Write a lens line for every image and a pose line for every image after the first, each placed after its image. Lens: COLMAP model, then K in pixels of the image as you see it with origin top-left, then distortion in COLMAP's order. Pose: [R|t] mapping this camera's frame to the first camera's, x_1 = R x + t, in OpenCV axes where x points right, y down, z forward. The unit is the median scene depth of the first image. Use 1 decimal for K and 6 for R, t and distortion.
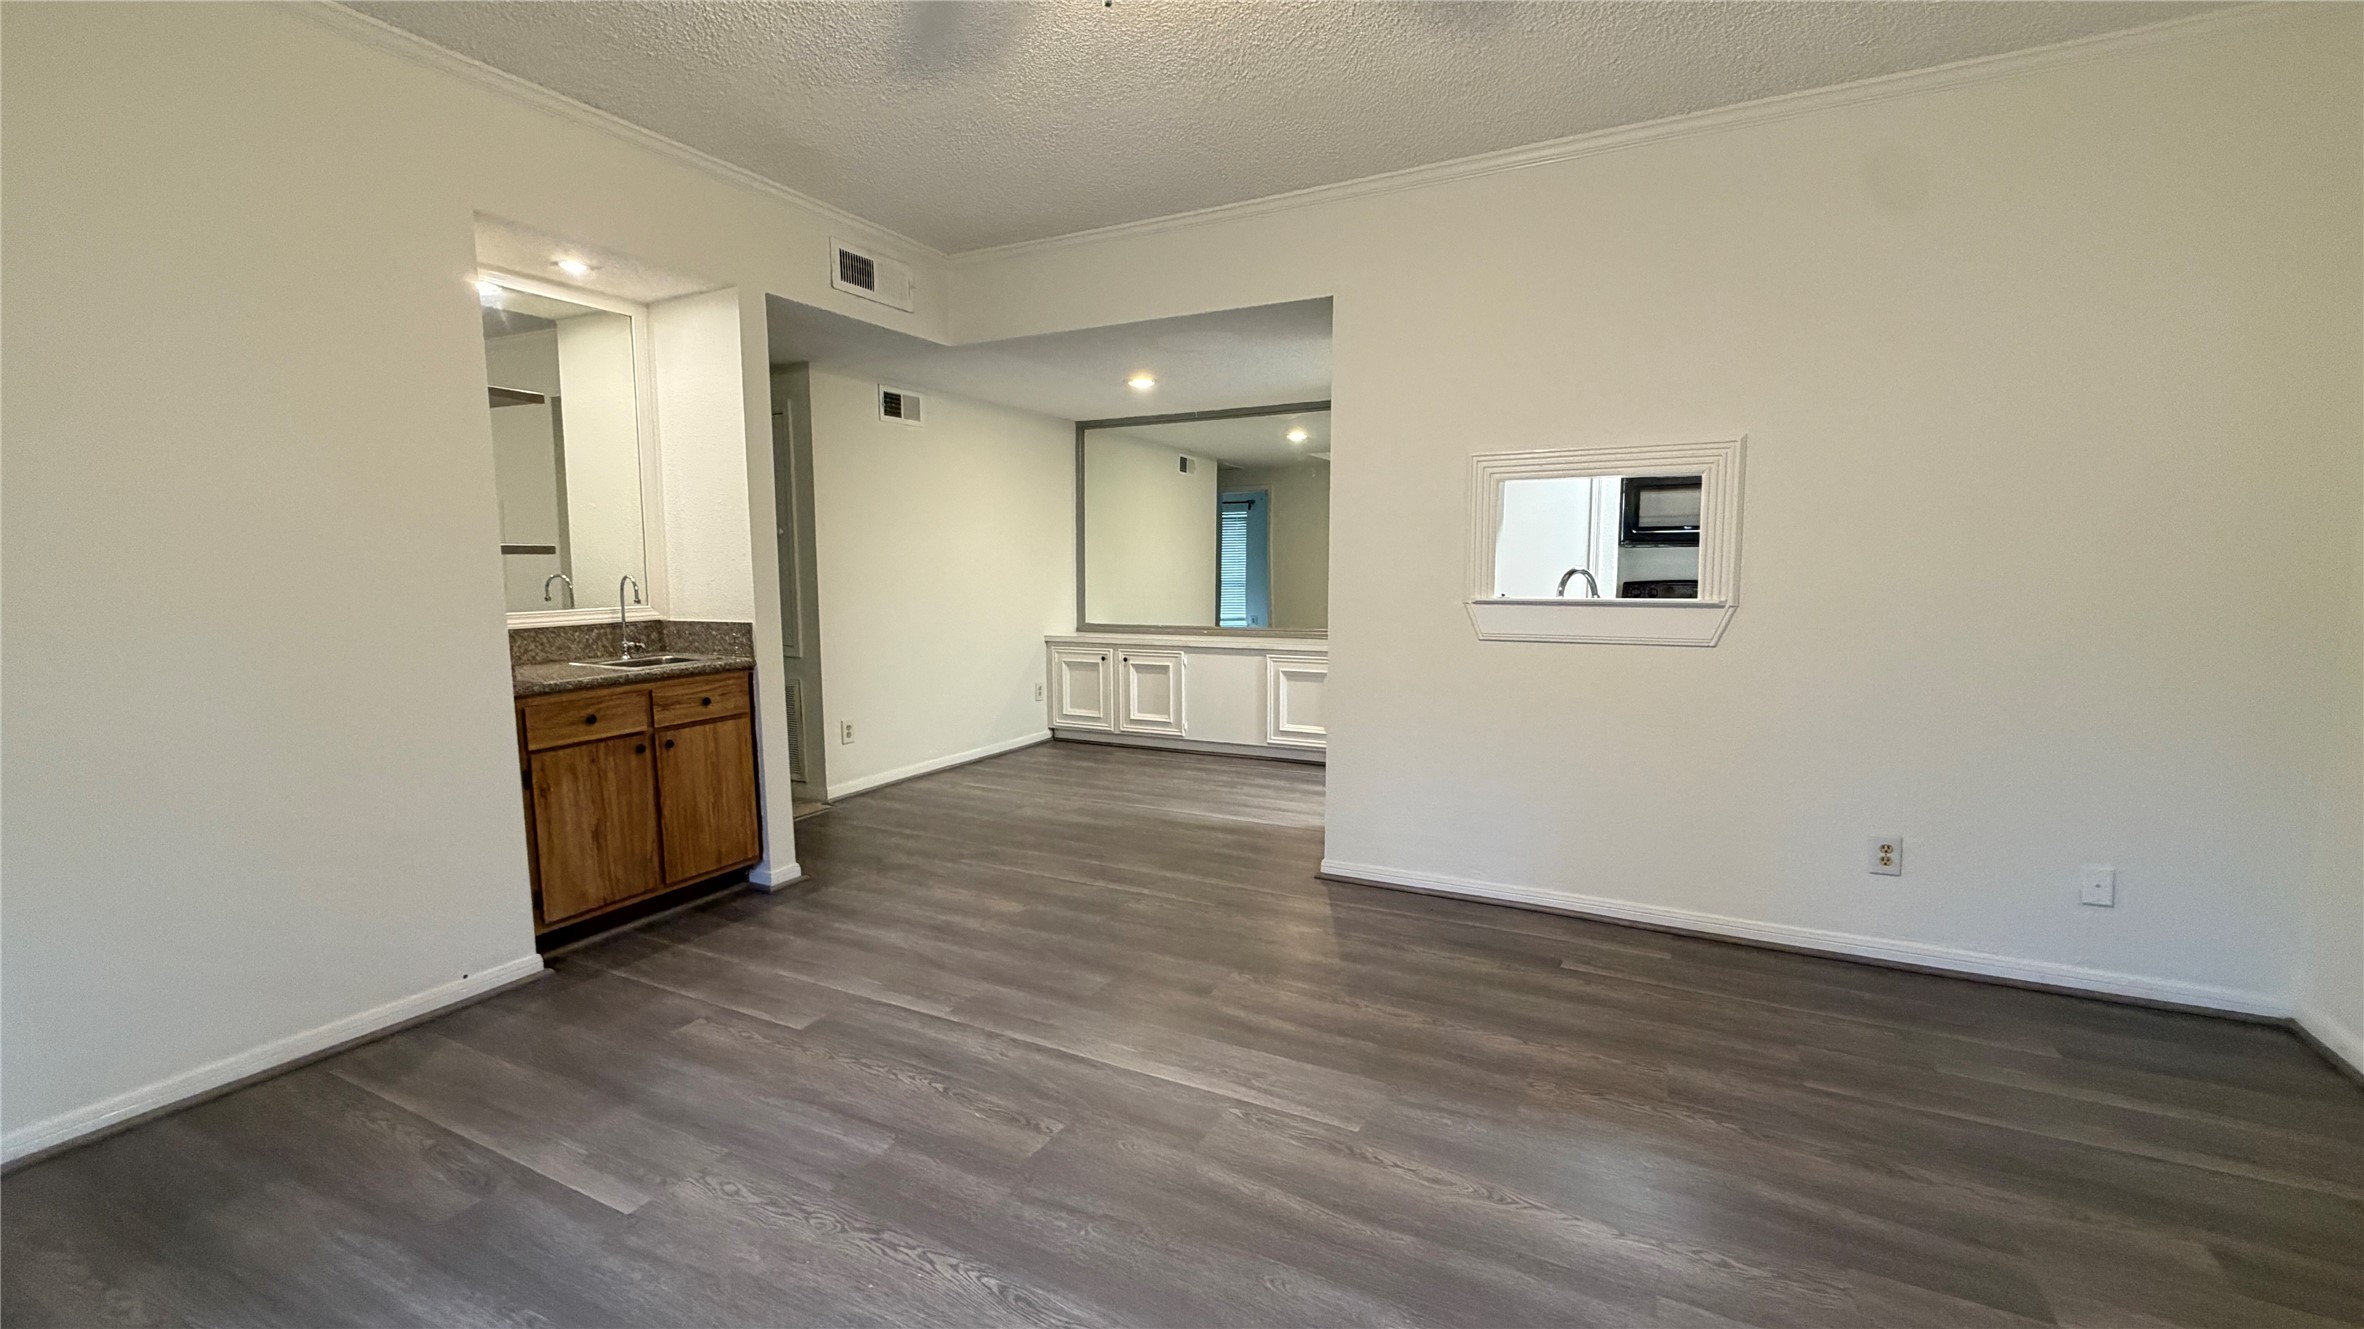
lens RADIAL K [[943.1, 0, 1184.5], [0, 943.1, 660.5], [0, 0, 1]] dist [-0.000996, -0.000293]
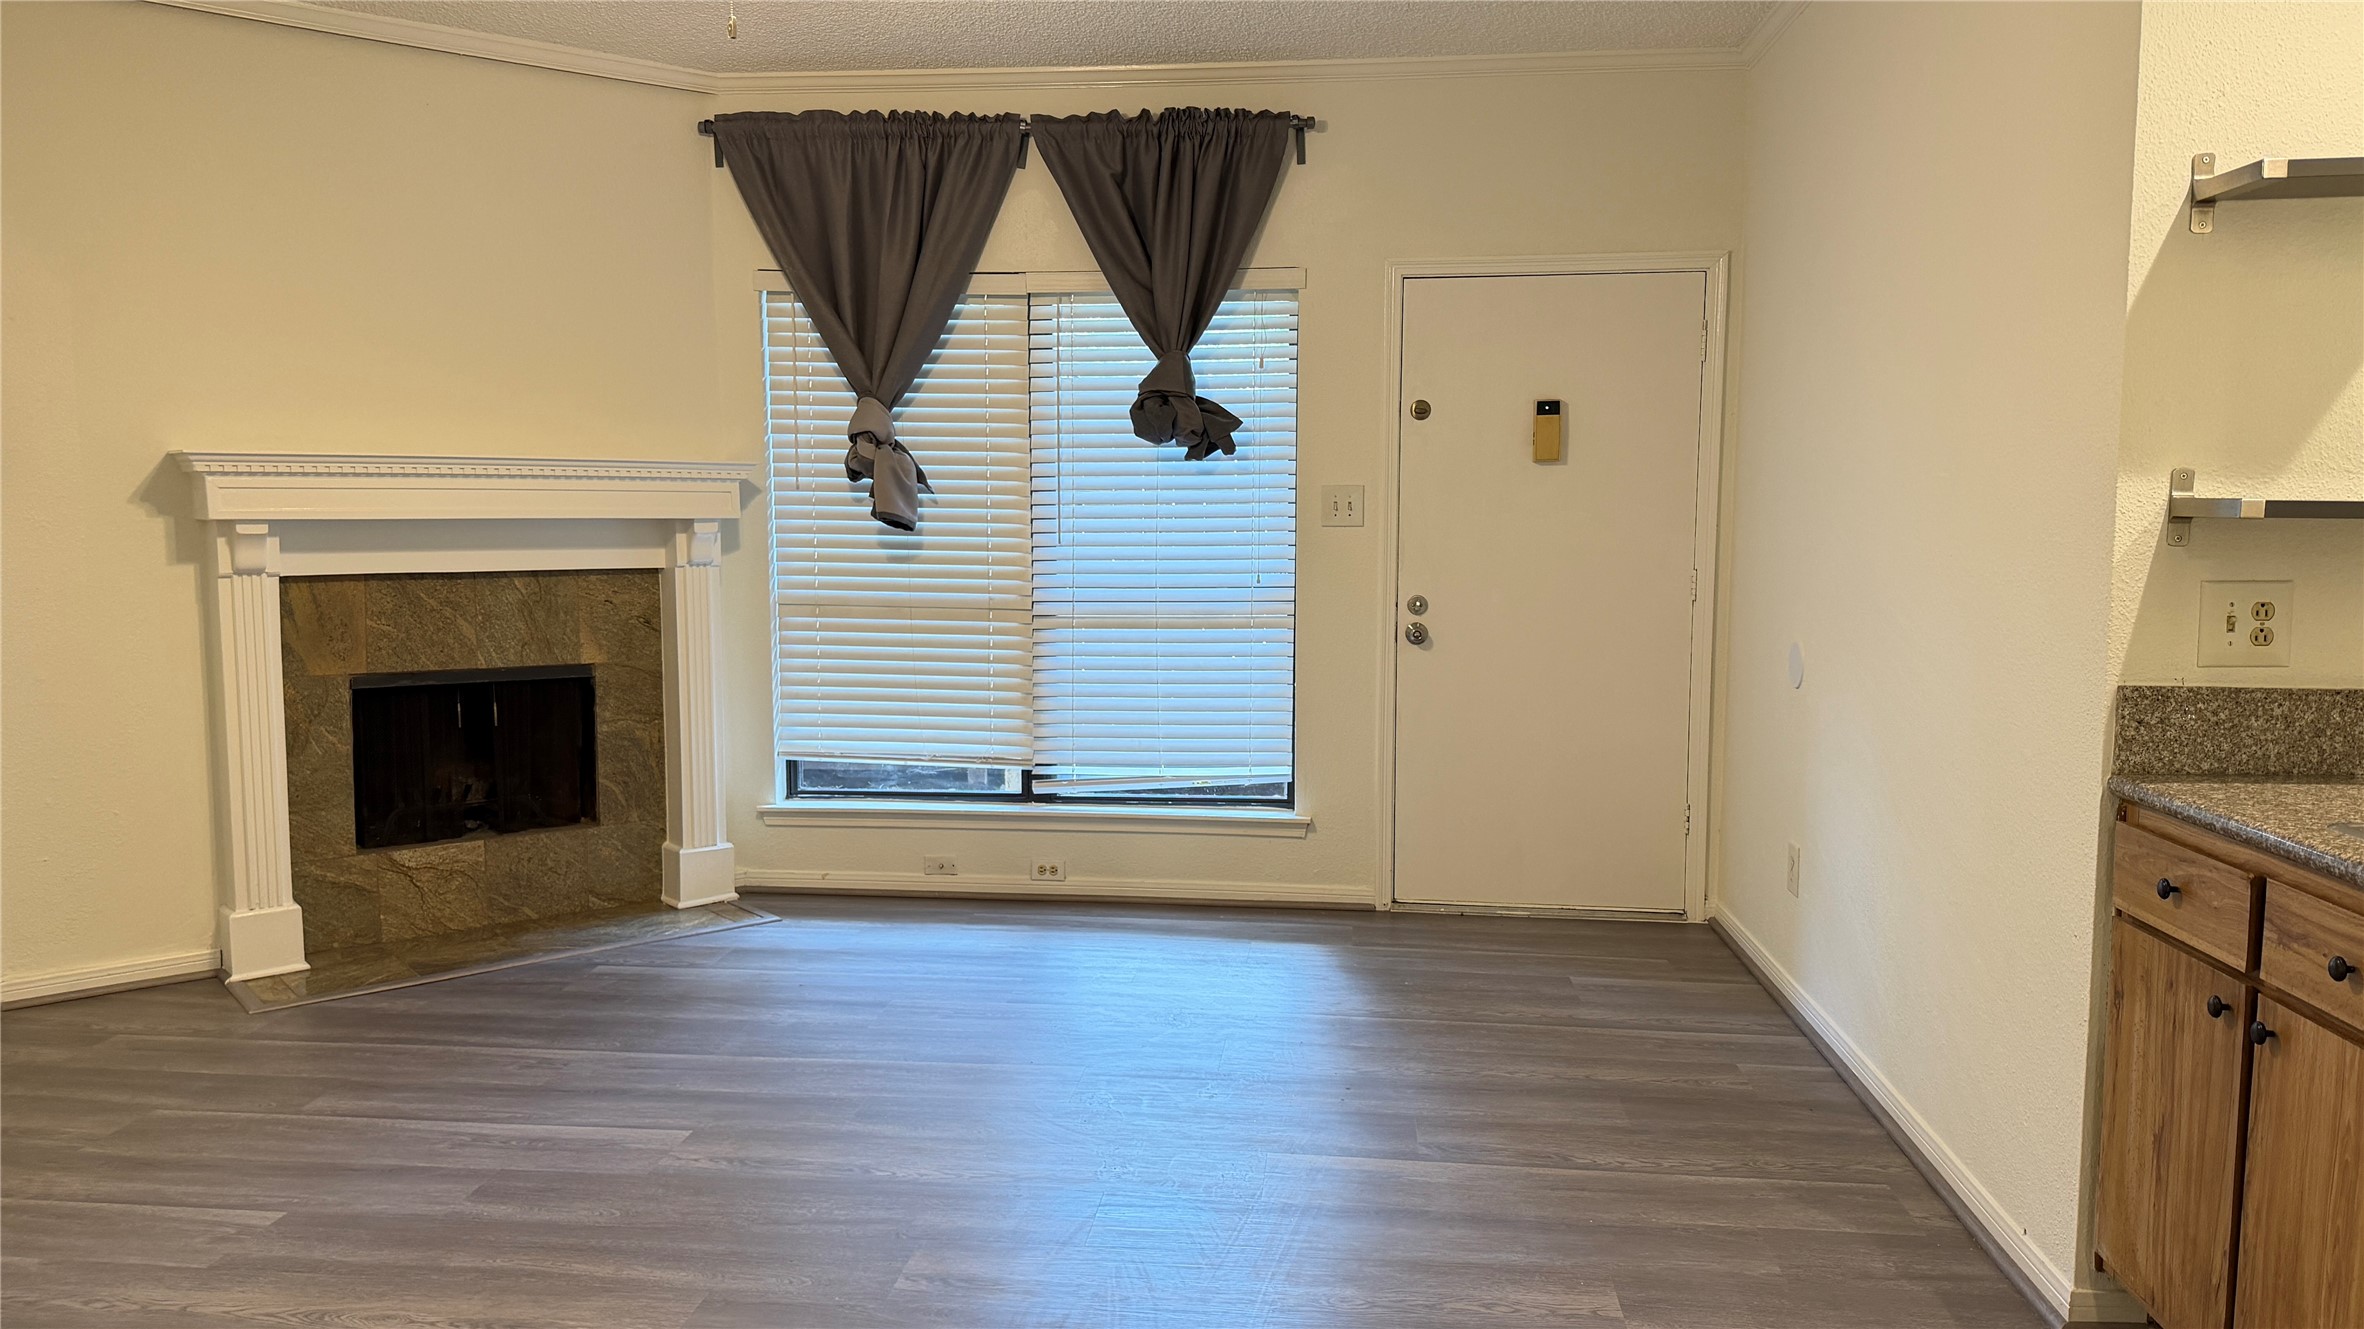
lens RADIAL K [[1675.5, 0, 1182.3], [0, 1675.5, 665.1], [0, 0, 1]] dist [0.001279, 0.000173]
pose [[-0.935032, 0.033724, -0.352957, 0.113183], [-0.038188, 0.980097, 0.194811, -0.260071], [0.352501, 0.195633, -0.915134, 2.271032]]
